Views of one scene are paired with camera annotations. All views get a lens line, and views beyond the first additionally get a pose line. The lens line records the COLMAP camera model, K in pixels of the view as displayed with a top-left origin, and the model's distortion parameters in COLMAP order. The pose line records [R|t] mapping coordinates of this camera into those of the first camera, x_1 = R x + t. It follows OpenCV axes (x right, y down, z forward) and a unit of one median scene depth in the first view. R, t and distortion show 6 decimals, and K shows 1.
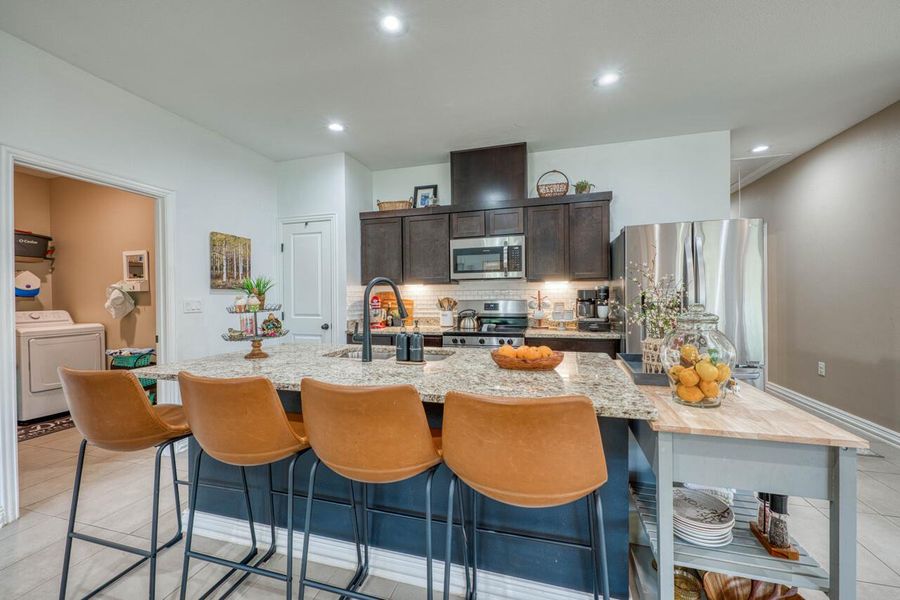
lens RADIAL K [[354.3, 0, 451.6], [0, 354.3, 300.5], [0, 0, 1]] dist [-0.002324, 0.000147]
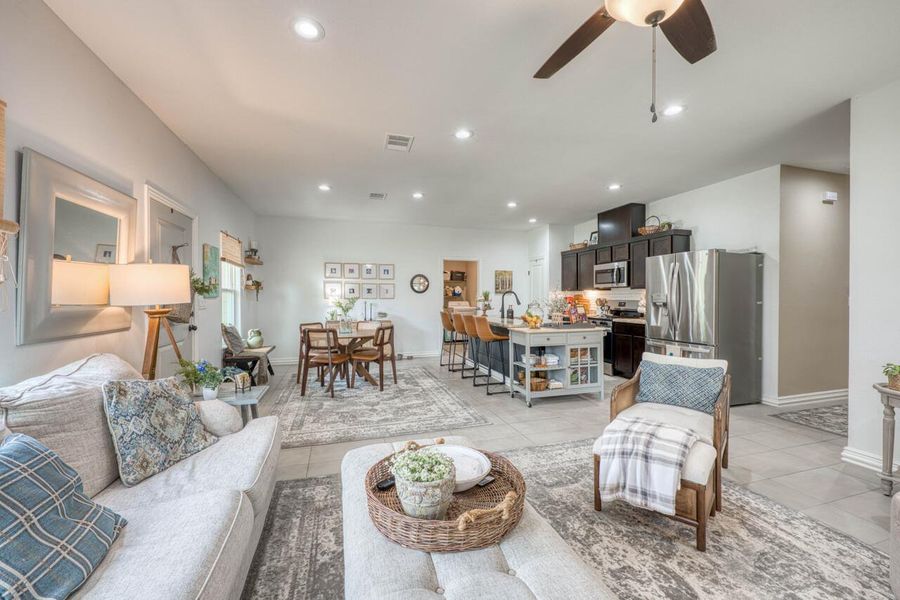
lens RADIAL K [[354.3, 0, 449.7], [0, 354.3, 297.0], [0, 0, 1]] dist [-0.002324, 0.000147]
pose [[0.550058, 0.009759, -0.835069, 1.011933], [-0.017960, 0.999839, -0.000146, -0.001050], [0.834933, 0.015078, 0.550145, -0.528425]]
